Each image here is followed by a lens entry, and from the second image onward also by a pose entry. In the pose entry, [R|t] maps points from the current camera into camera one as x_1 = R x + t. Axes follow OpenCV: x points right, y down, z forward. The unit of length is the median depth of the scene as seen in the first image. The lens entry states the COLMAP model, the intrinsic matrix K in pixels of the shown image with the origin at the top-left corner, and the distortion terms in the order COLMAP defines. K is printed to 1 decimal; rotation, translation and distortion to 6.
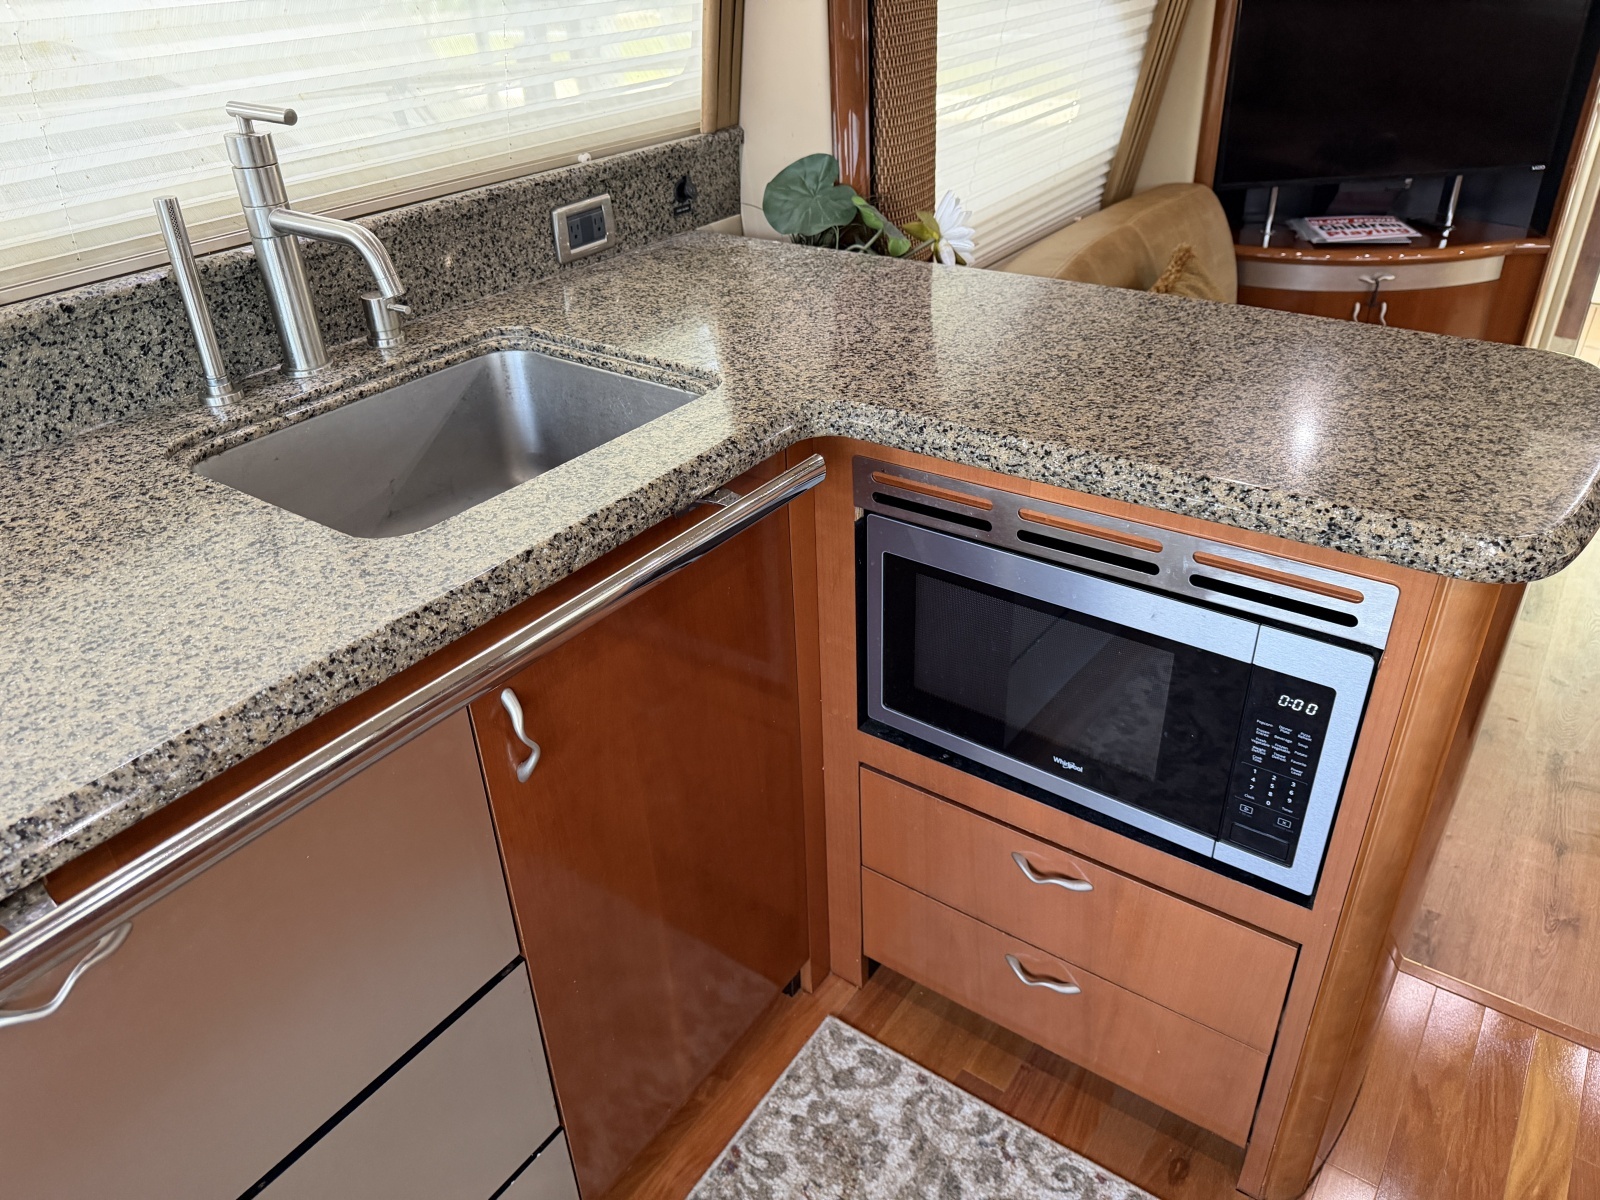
lens RADIAL K [[1130.4, 0, 799.9], [0, 1130.4, 600.6], [0, 0, 1]] dist [0.022250, -0.031455]
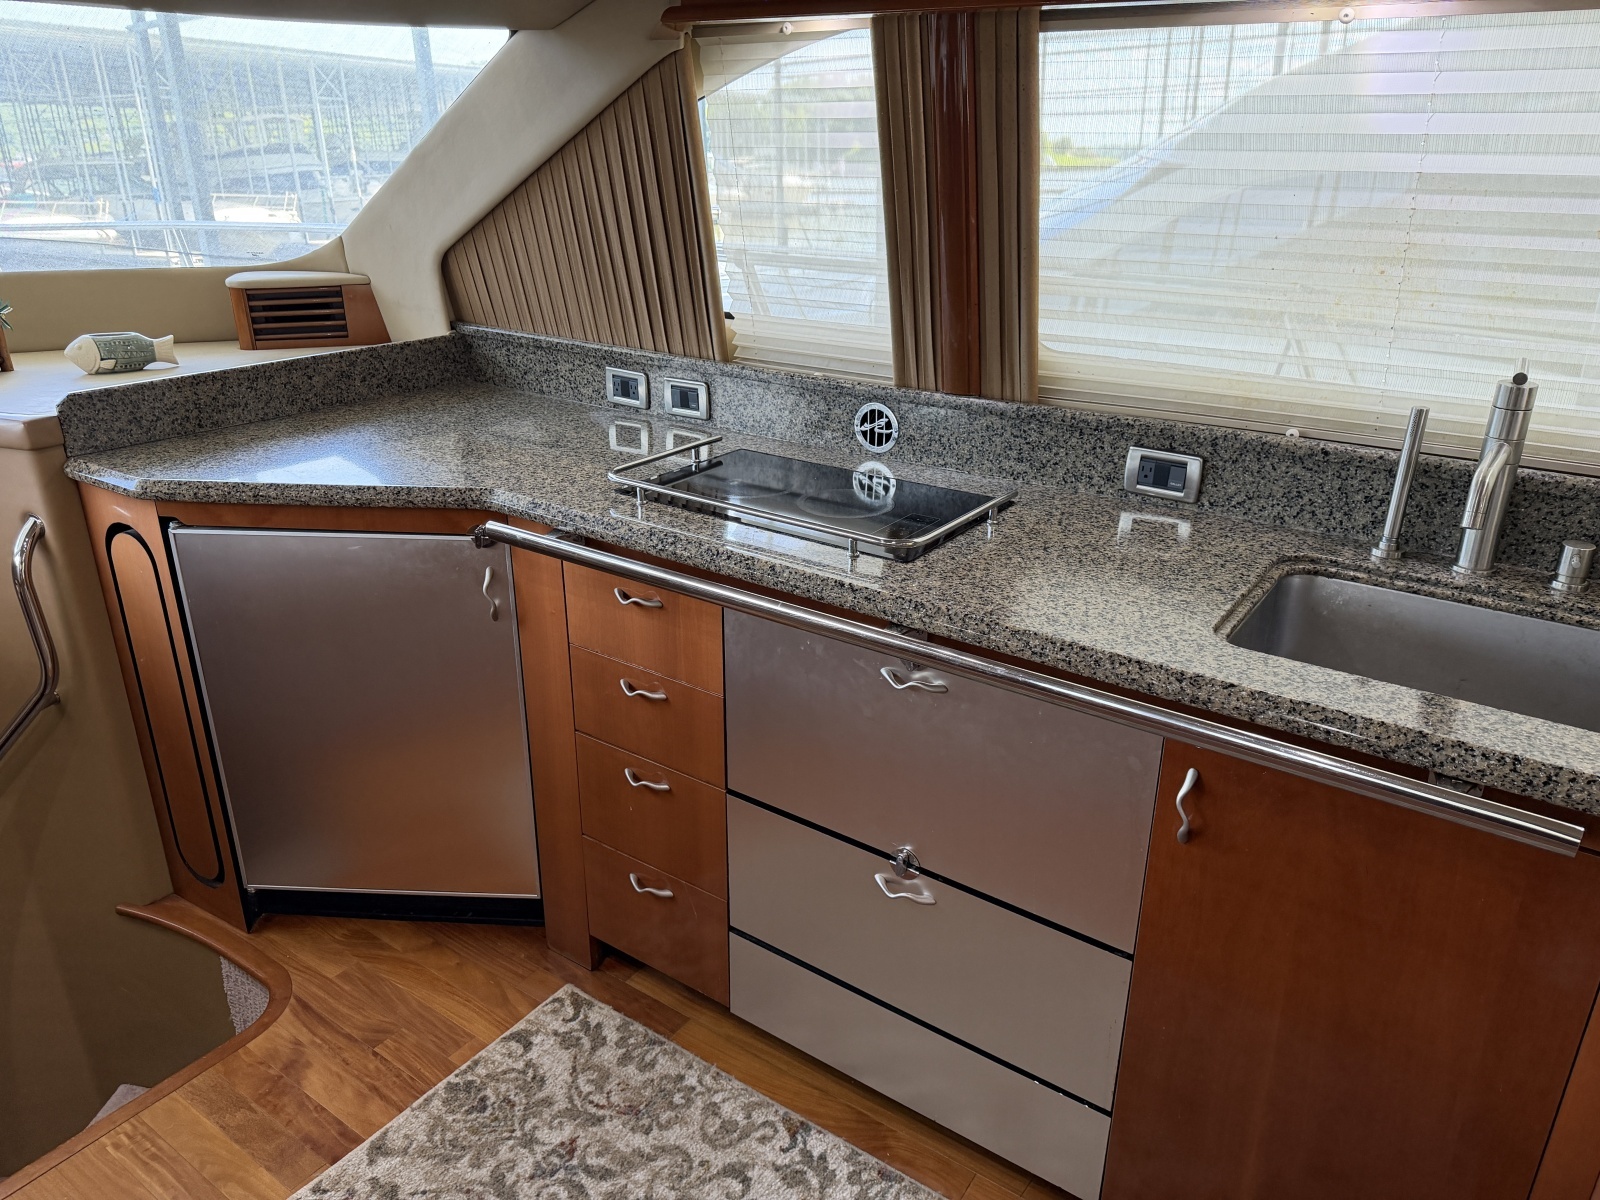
lens RADIAL K [[1130.4, 0, 798.2], [0, 1130.4, 599.7], [0, 0, 1]] dist [0.022250, -0.031455]
pose [[0.024698, 0.417363, -0.908404, 0.751378], [-0.525526, 0.778416, 0.343352, -0.254118], [0.850419, 0.468910, 0.238561, 0.158234]]
